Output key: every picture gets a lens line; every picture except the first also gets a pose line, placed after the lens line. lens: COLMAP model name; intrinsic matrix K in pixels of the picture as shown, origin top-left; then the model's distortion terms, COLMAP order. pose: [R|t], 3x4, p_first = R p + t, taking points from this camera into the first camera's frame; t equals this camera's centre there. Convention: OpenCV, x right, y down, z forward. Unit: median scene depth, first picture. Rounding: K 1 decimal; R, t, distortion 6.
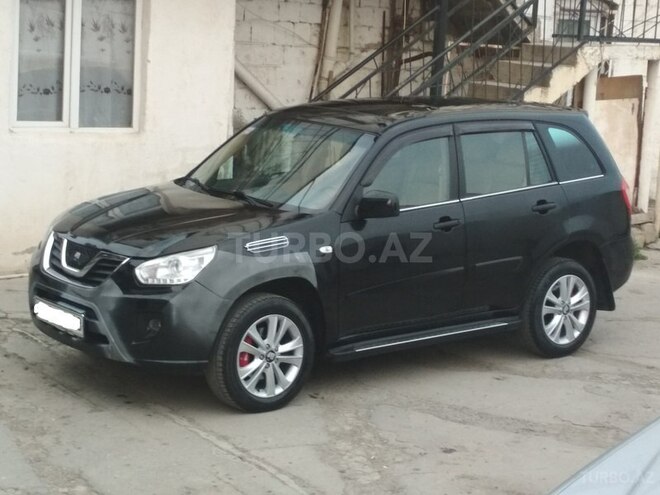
lens RADIAL K [[1402.7, 0, 328.9], [0, 1402.7, 246.0], [0, 0, 1]] dist [0.234452, 0.000000]
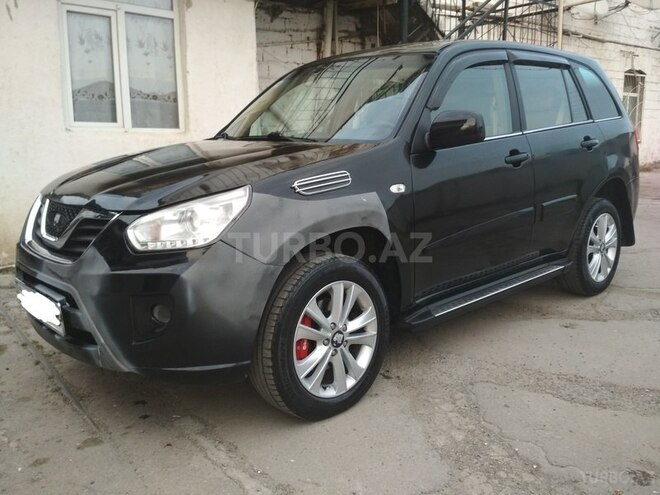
lens RADIAL K [[586.9, 0, 328.4], [0, 586.9, 244.8], [0, 0, 1]] dist [0.078867, -0.138392]
pose [[0.996531, -0.073407, 0.039206, -0.052981], [0.072649, 0.997148, 0.020434, 0.023260], [-0.040594, -0.017515, 0.999022, 0.680964]]
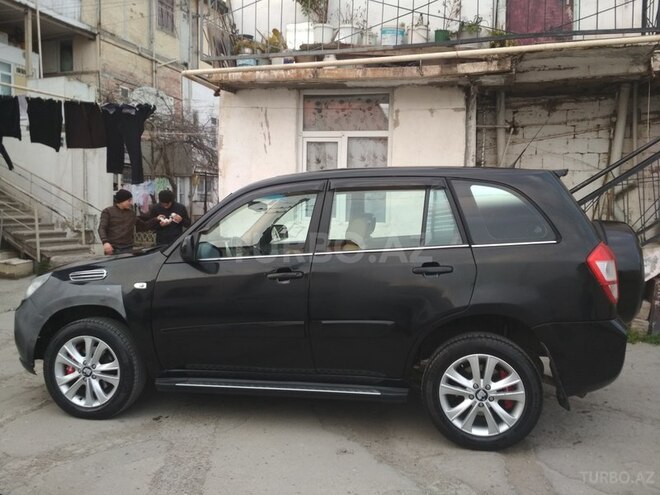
lens RADIAL K [[586.9, 0, 331.3], [0, 586.9, 245.2], [0, 0, 1]] dist [0.078867, -0.138392]
pose [[0.618003, 0.005798, -0.786154, 0.458423], [-0.104039, 0.991781, -0.074472, -0.010051], [0.779261, 0.127815, 0.613527, 0.818096]]
